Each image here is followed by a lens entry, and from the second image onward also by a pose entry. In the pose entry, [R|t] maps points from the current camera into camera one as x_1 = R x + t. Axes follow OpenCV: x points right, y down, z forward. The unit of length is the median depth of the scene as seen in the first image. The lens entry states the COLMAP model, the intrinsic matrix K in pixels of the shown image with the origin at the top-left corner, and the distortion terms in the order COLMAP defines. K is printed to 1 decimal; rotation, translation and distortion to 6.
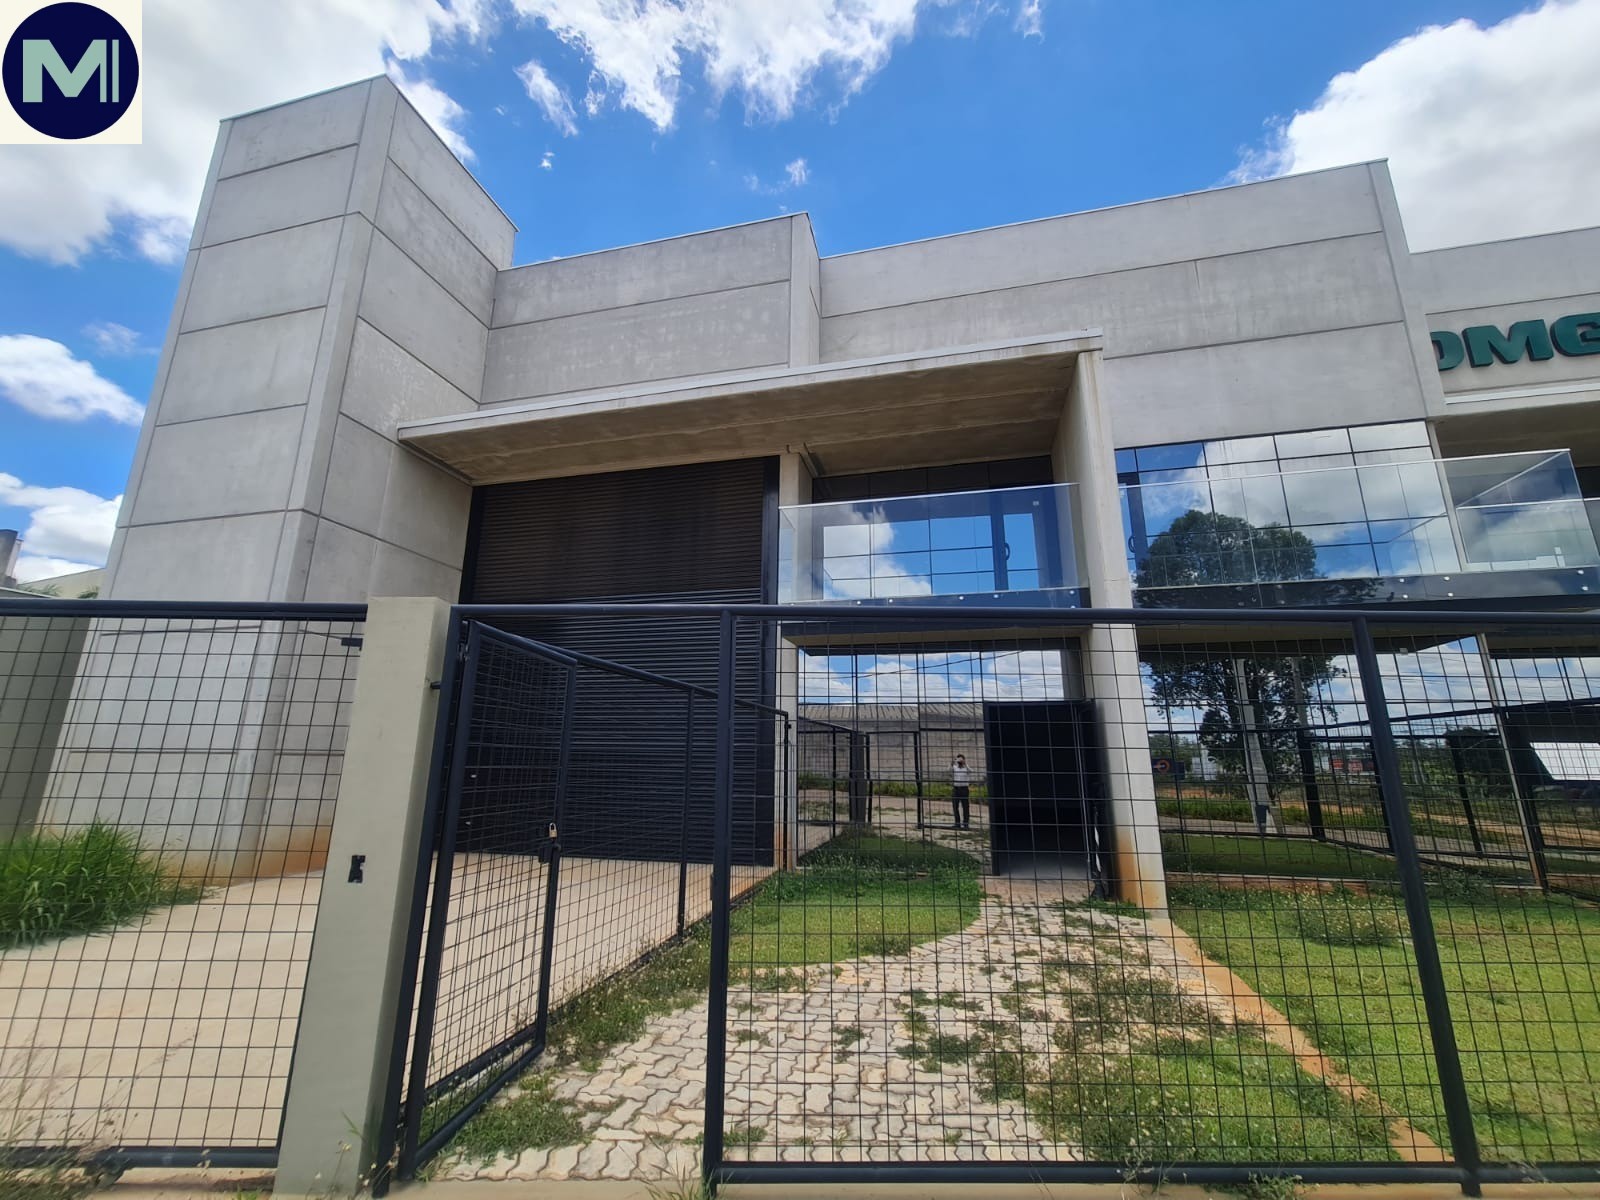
lens RADIAL K [[633.0, 0, 800.0], [0, 633.0, 600.0], [0, 0, 1]] dist [-0.002313, 0.000101]
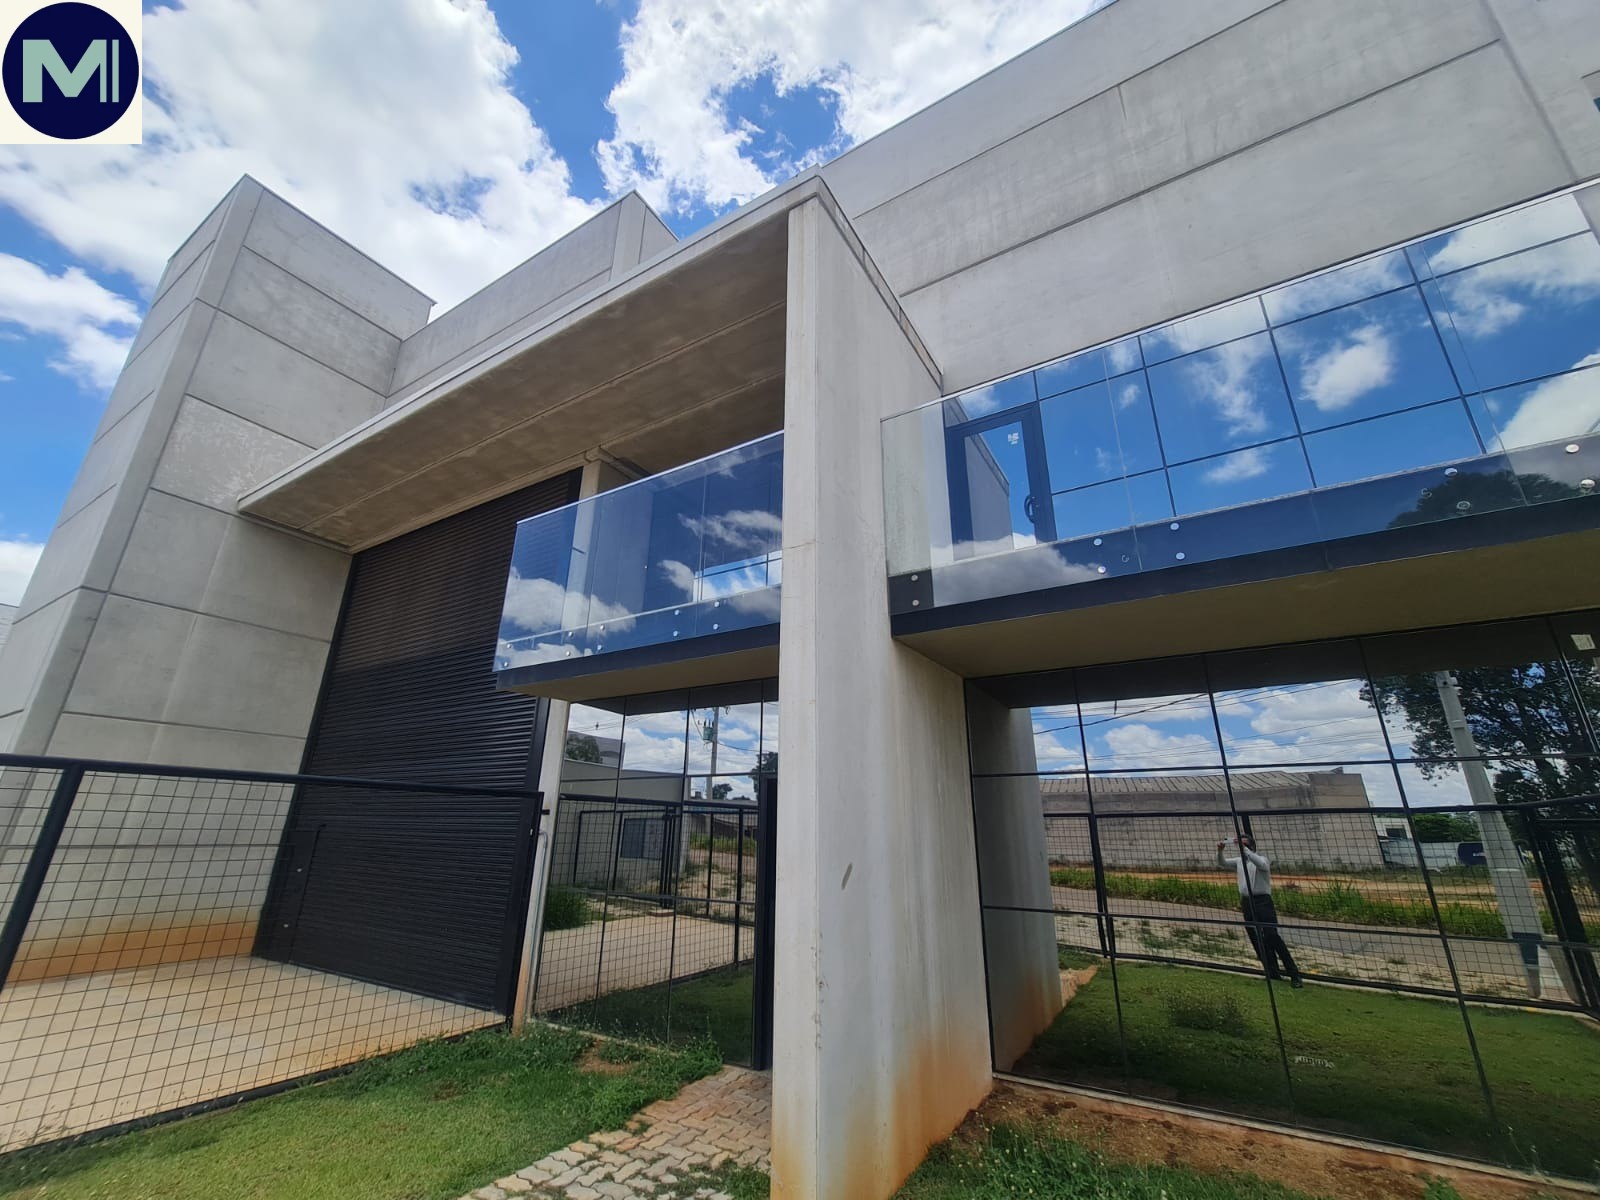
lens RADIAL K [[633.0, 0, 800.0], [0, 633.0, 600.0], [0, 0, 1]] dist [-0.002313, 0.000101]
pose [[0.955522, -0.098252, -0.278074, 0.441119], [0.068131, 0.990909, -0.116007, 0.052913], [0.286944, 0.091902, 0.953529, 0.324181]]
